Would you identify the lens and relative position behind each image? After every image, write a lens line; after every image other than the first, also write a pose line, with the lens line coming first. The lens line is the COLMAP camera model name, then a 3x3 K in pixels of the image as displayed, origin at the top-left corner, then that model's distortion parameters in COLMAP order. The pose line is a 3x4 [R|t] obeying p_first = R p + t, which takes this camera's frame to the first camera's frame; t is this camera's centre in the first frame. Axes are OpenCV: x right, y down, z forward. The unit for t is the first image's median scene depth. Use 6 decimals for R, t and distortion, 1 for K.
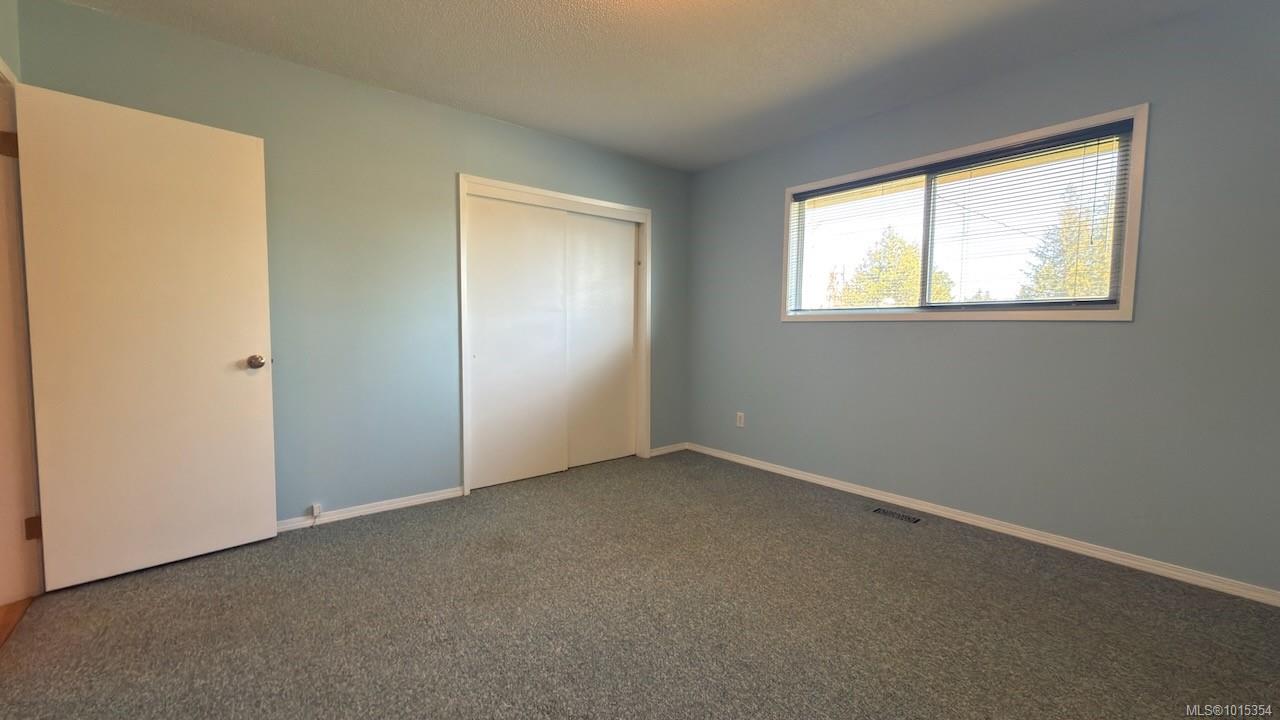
lens RADIAL K [[510.5, 0, 634.6], [0, 510.5, 358.2], [0, 0, 1]] dist [-0.000280, -0.000604]
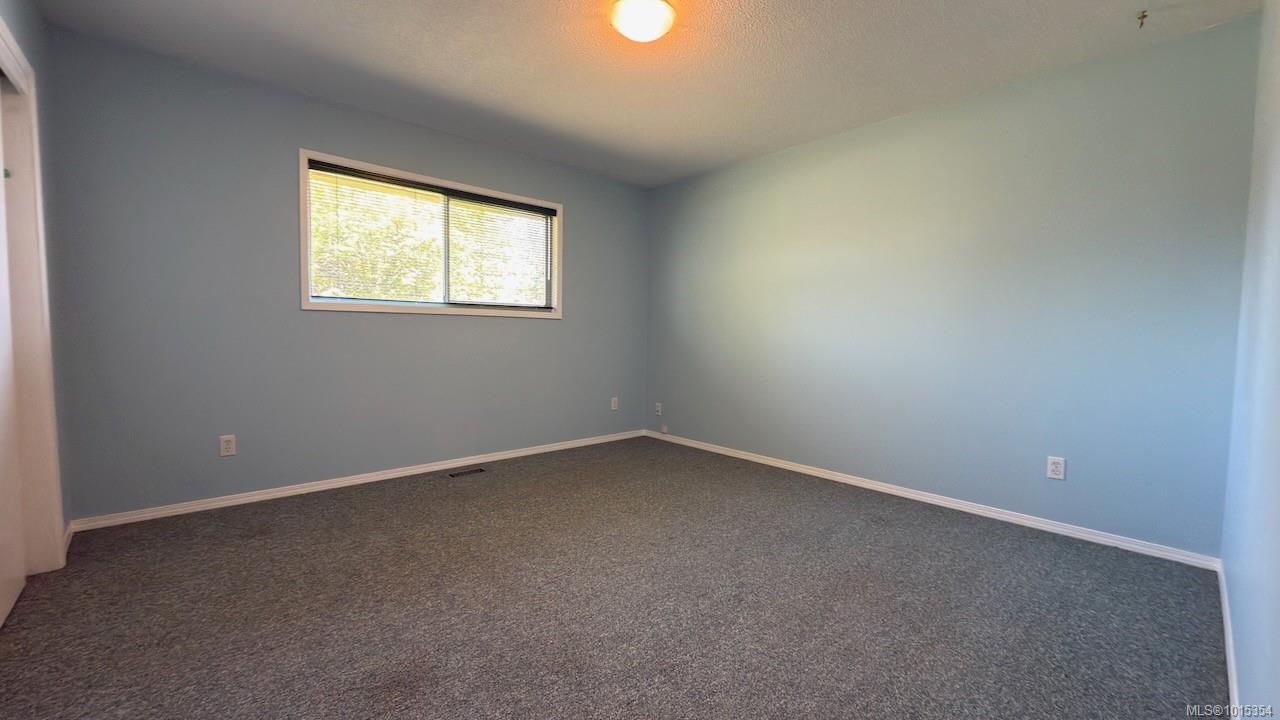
lens RADIAL K [[510.5, 0, 642.6], [0, 510.5, 356.0], [0, 0, 1]] dist [-0.000280, -0.000604]
pose [[-0.058921, -0.058323, 0.996557, -0.727148], [0.041799, 0.997272, 0.060837, -0.030594], [-0.997387, 0.045240, -0.056322, 0.639769]]
